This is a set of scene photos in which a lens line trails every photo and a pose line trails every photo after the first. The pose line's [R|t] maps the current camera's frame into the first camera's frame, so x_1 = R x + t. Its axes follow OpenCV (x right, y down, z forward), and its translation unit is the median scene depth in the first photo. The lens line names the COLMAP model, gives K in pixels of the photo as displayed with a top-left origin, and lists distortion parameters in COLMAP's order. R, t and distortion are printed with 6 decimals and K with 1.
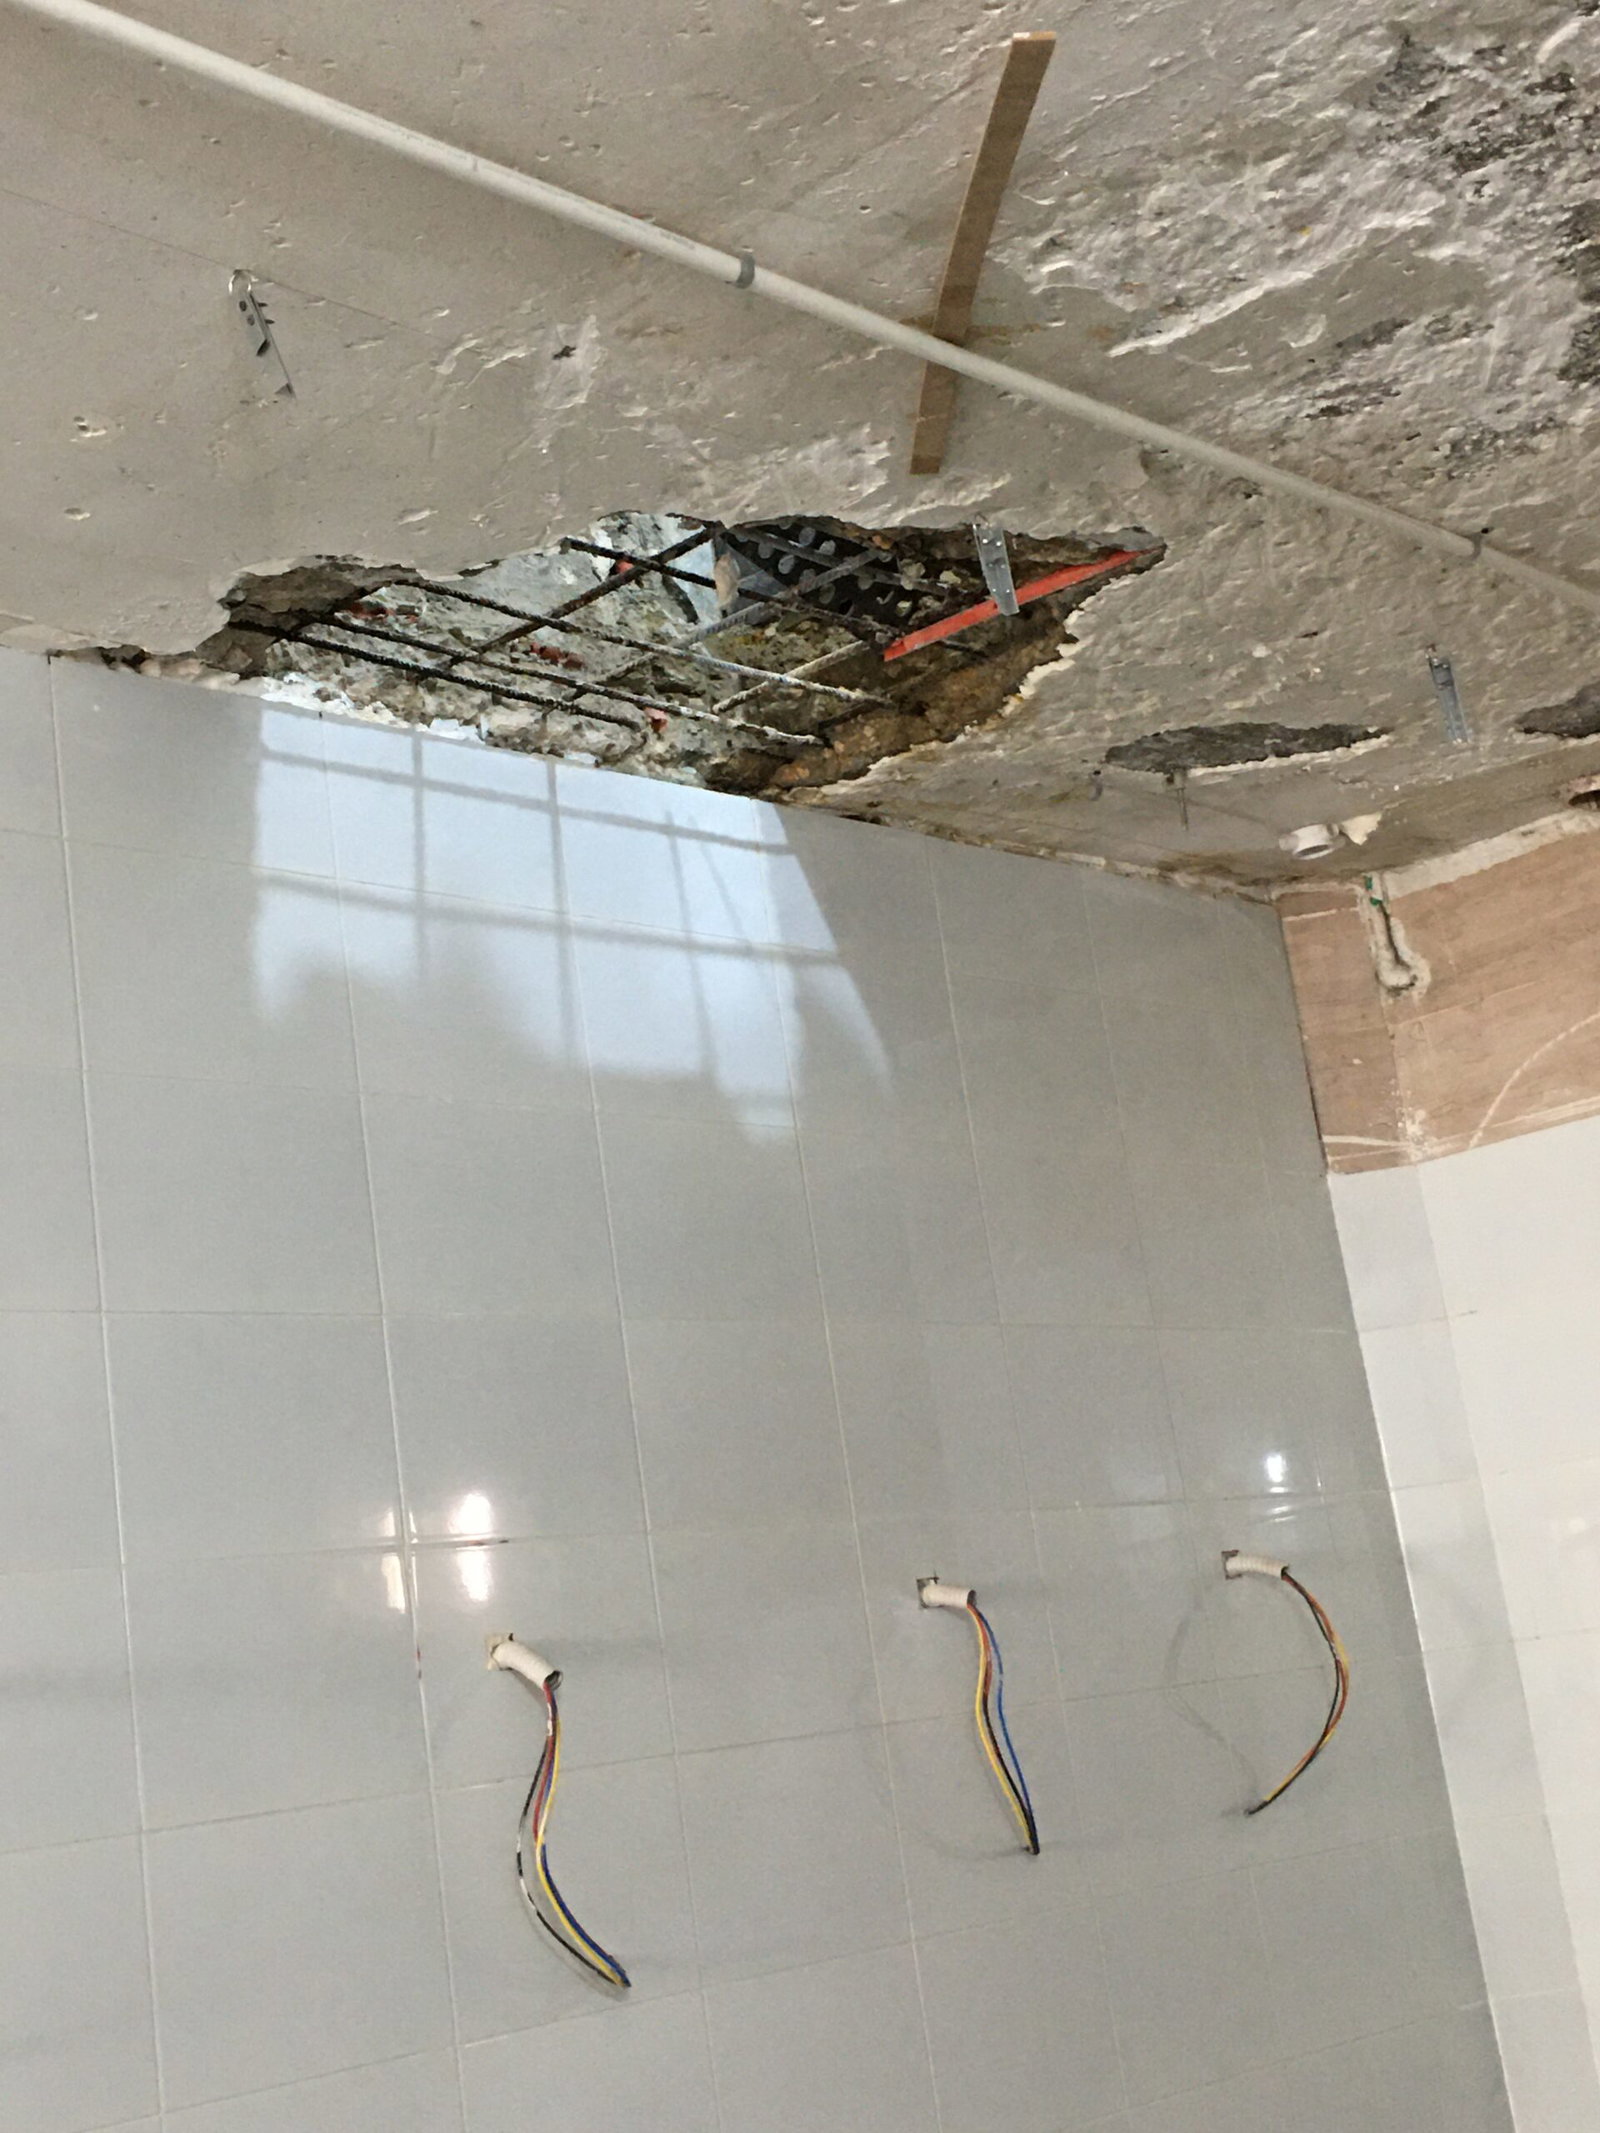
lens RADIAL K [[2883.3, 0, 818.5], [0, 2883.3, 1059.2], [0, 0, 1]] dist [0.067196, 0.000000]
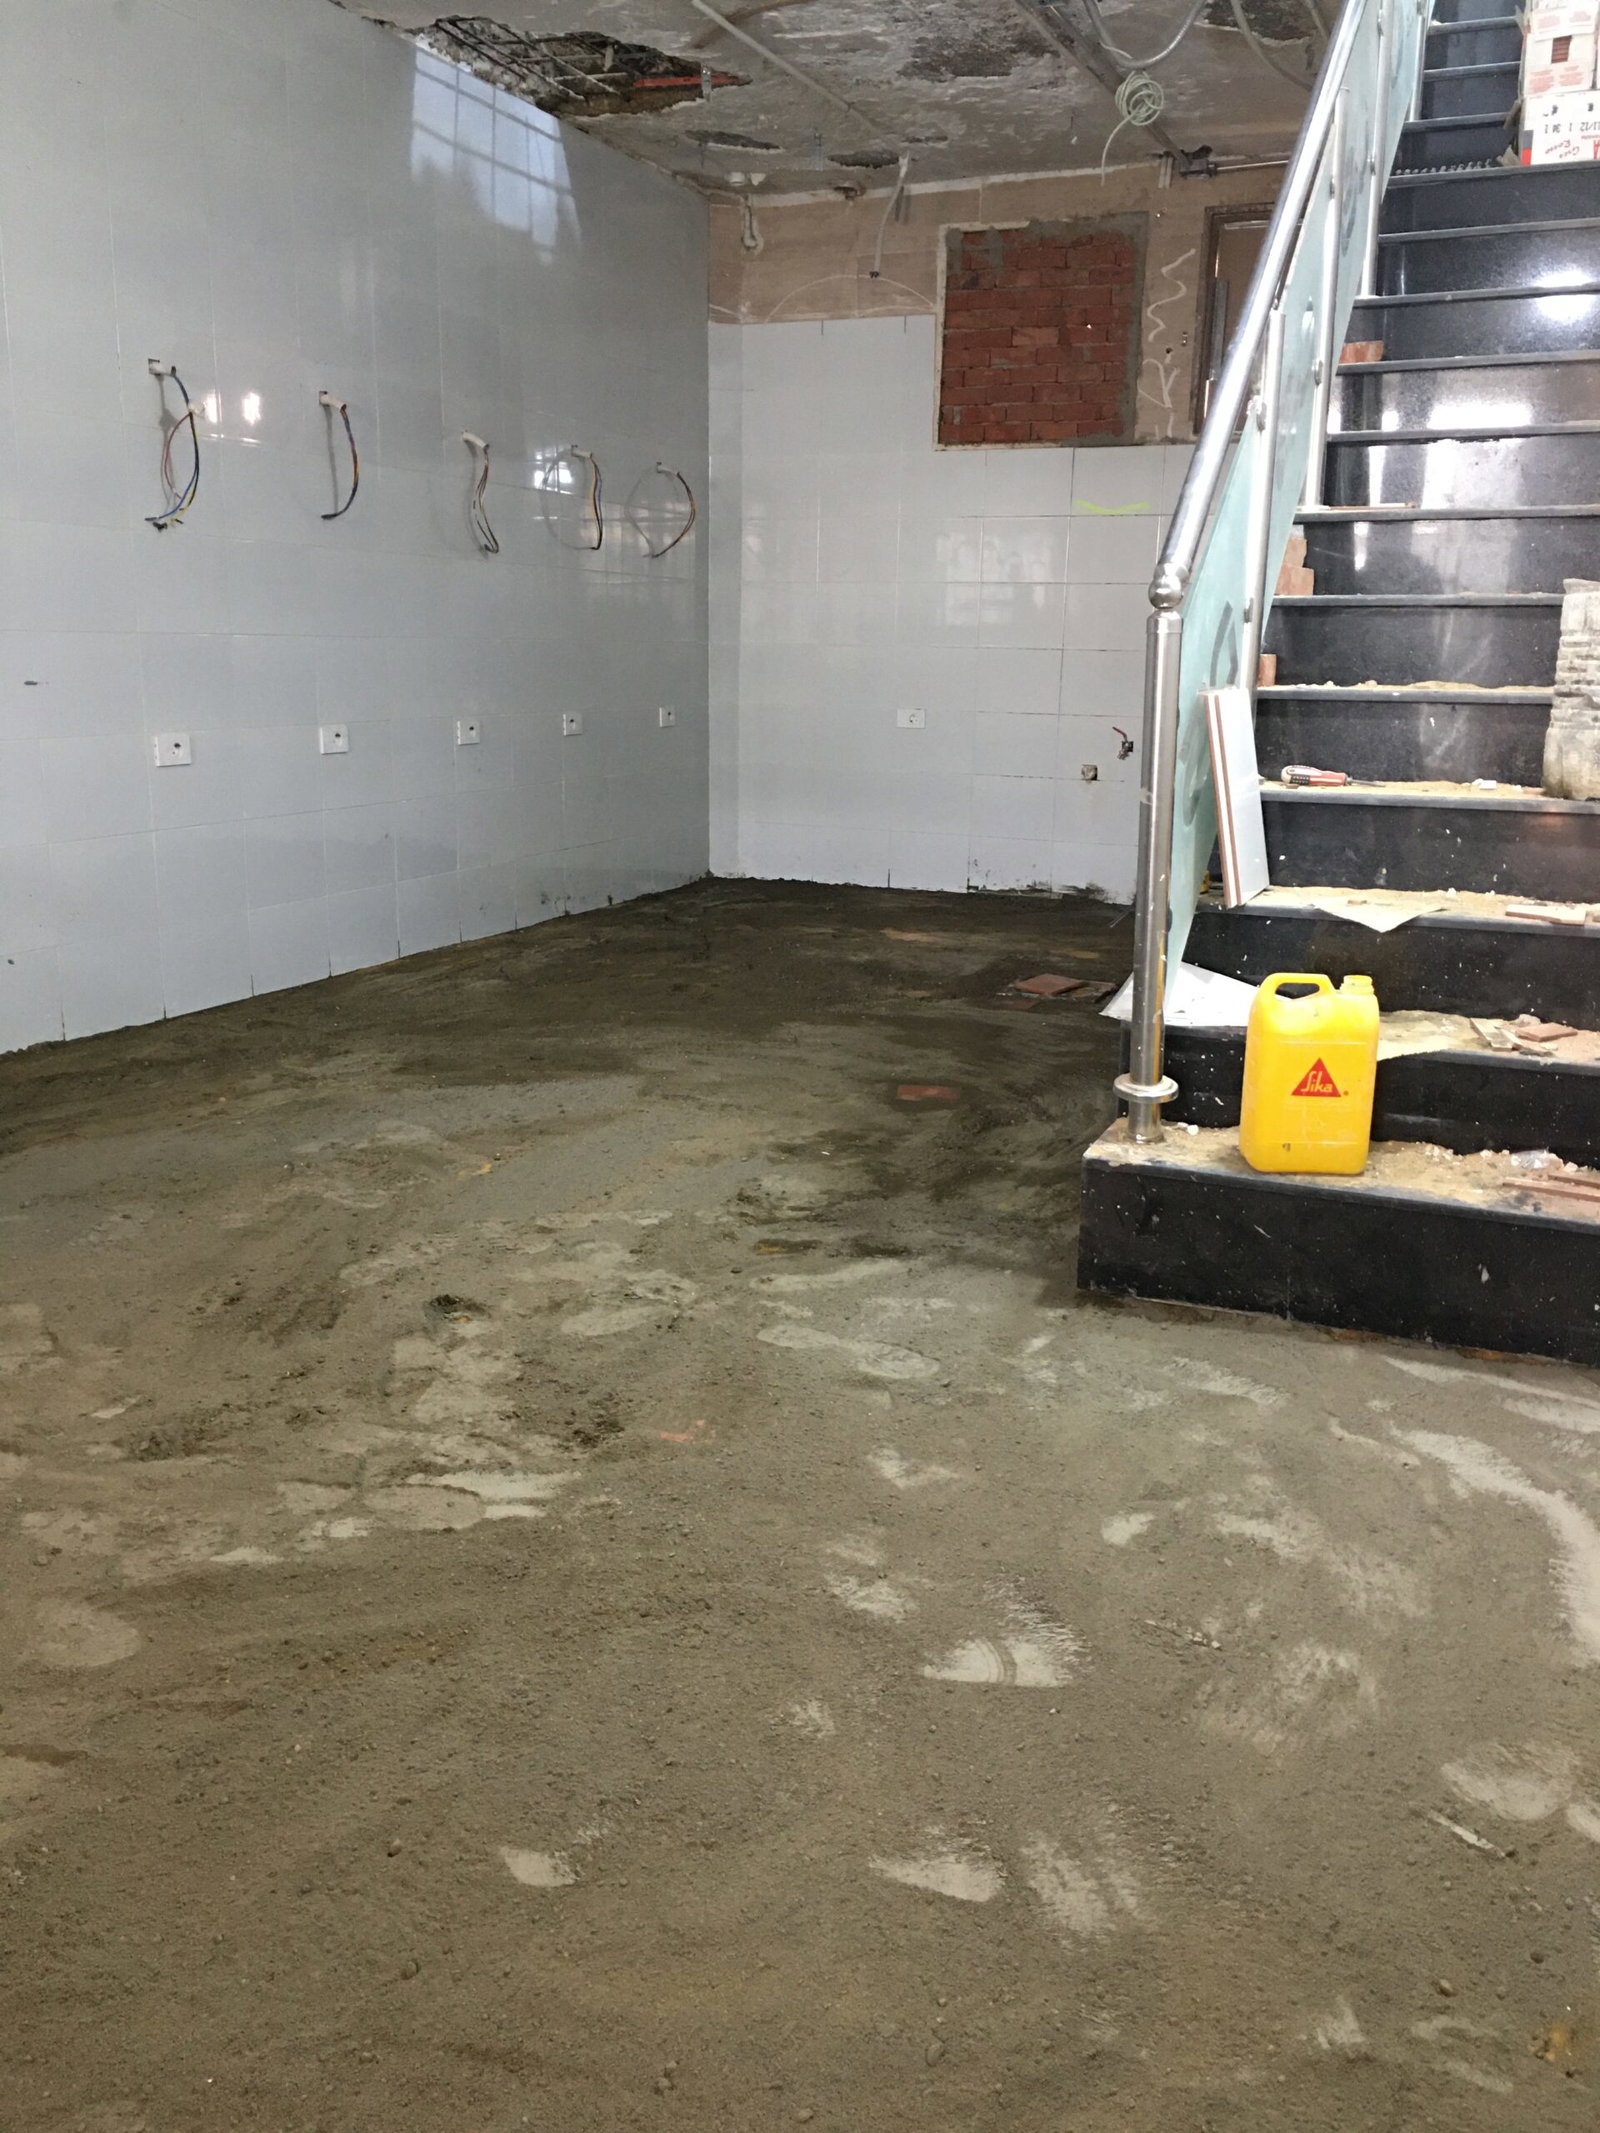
lens RADIAL K [[1824.2, 0, 797.3], [0, 1824.2, 1062.5], [0, 0, 1]] dist [0.095873, -0.127031]
pose [[0.924529, 0.074739, 0.373710, -0.388007], [-0.226359, 0.896571, 0.380687, -0.014117], [-0.306606, -0.436549, 0.845824, -0.848145]]
